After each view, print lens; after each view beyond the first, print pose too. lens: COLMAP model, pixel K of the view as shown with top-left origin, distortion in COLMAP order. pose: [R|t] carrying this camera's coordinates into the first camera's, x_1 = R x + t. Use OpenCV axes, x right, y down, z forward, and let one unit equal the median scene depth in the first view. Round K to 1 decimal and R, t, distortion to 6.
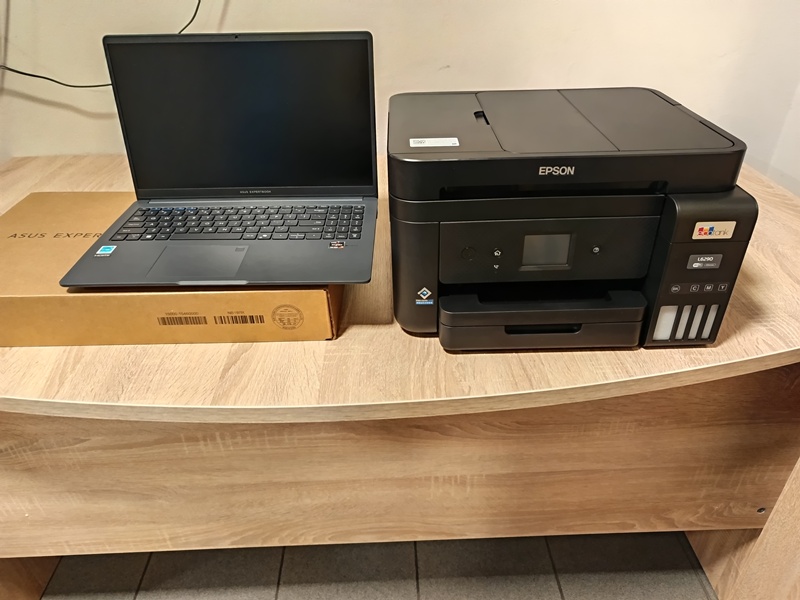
lens RADIAL K [[564.4, 0, 400.0], [0, 564.4, 300.0], [0, 0, 1]] dist [0.000385, 0.000212]
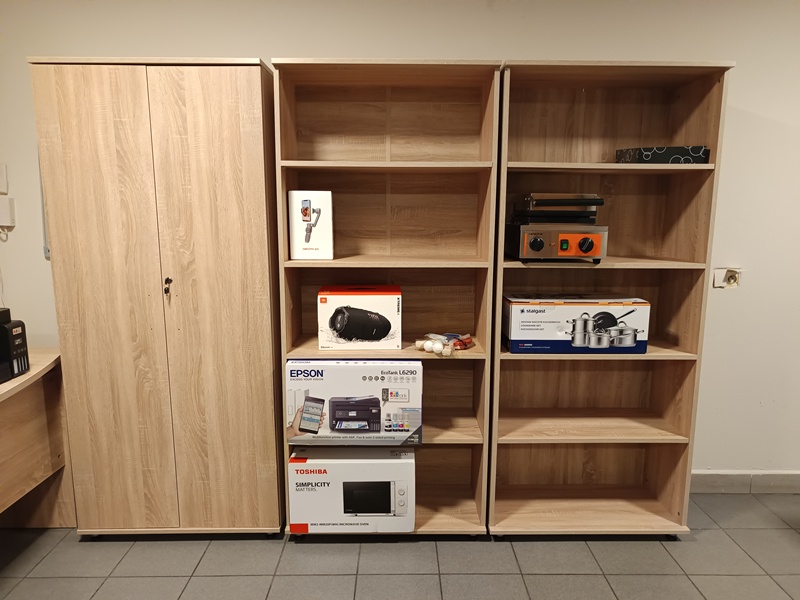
lens RADIAL K [[564.4, 0, 400.0], [0, 564.4, 300.0], [0, 0, 1]] dist [0.000385, 0.000212]
pose [[0.007990, -0.140784, 0.990008, -2.573190], [0.545031, 0.830667, 0.113726, 0.551306], [-0.838378, 0.538677, 0.083368, -1.204320]]
